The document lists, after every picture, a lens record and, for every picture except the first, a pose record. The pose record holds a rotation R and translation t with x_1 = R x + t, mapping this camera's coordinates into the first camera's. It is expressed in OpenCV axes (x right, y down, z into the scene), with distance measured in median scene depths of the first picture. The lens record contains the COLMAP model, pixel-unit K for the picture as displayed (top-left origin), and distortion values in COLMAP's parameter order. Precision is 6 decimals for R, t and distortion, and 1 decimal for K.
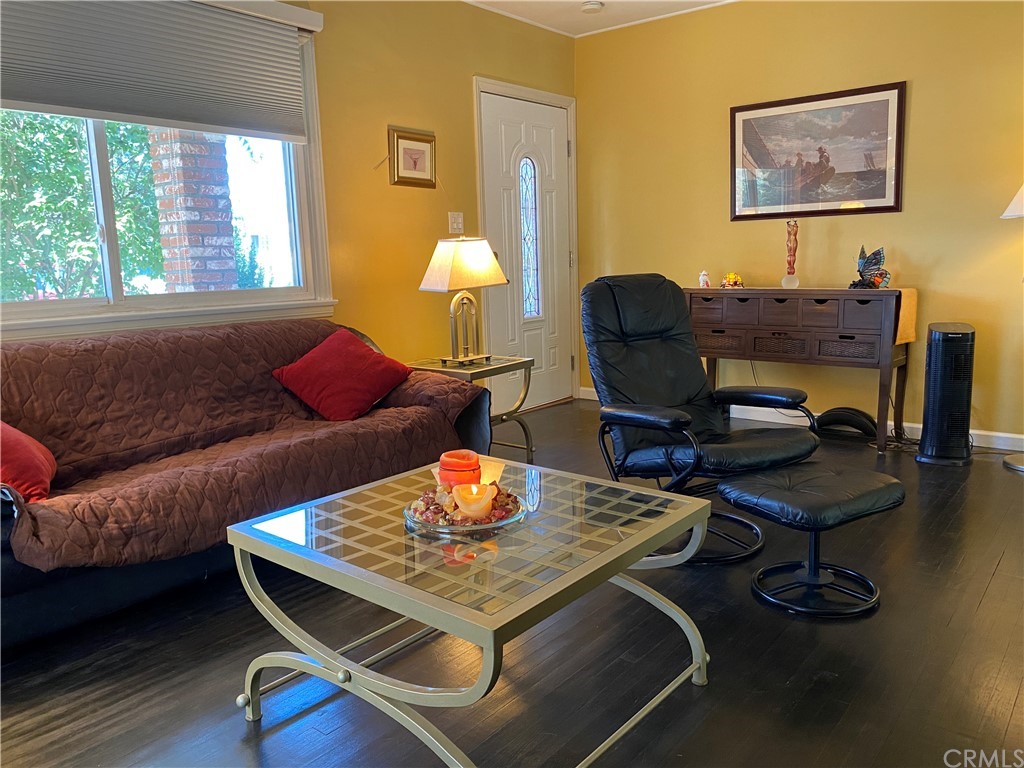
lens RADIAL K [[777.4, 0, 507.2], [0, 777.4, 387.2], [0, 0, 1]] dist [0.068848, -0.111803]
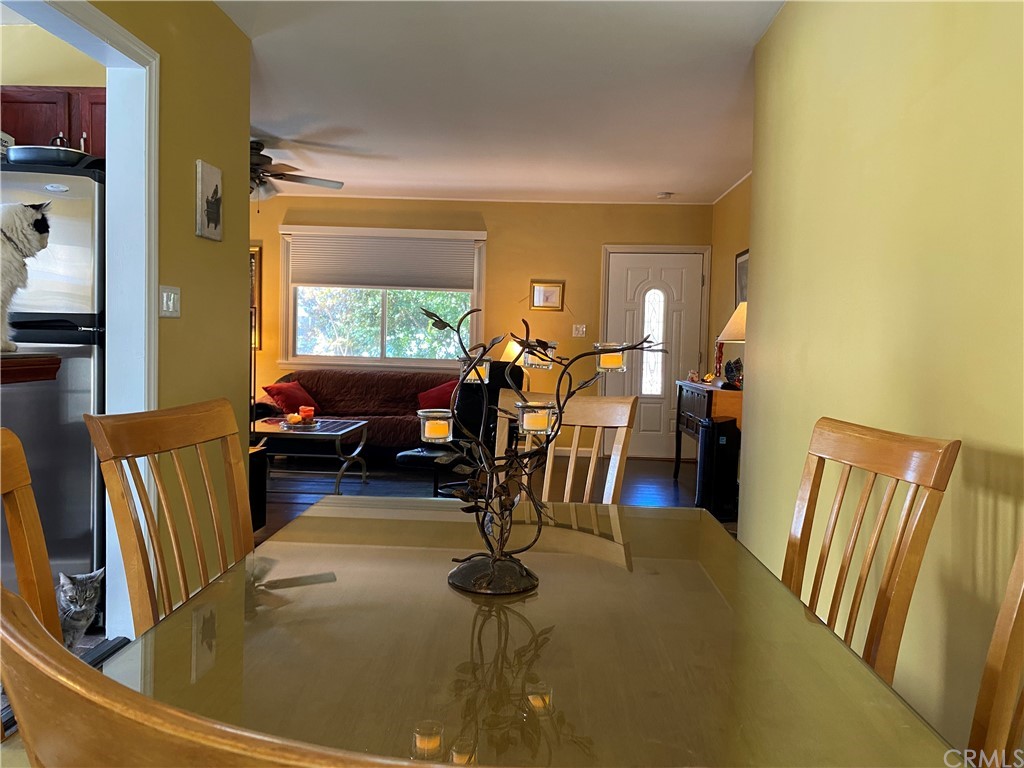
lens RADIAL K [[777.4, 0, 507.2], [0, 777.4, 387.2], [0, 0, 1]] dist [0.068848, -0.111803]
pose [[0.602107, 0.071444, -0.795213, 1.245591], [-0.175928, 0.983380, -0.044857, 0.011635], [0.778792, 0.166909, 0.604669, -0.116164]]
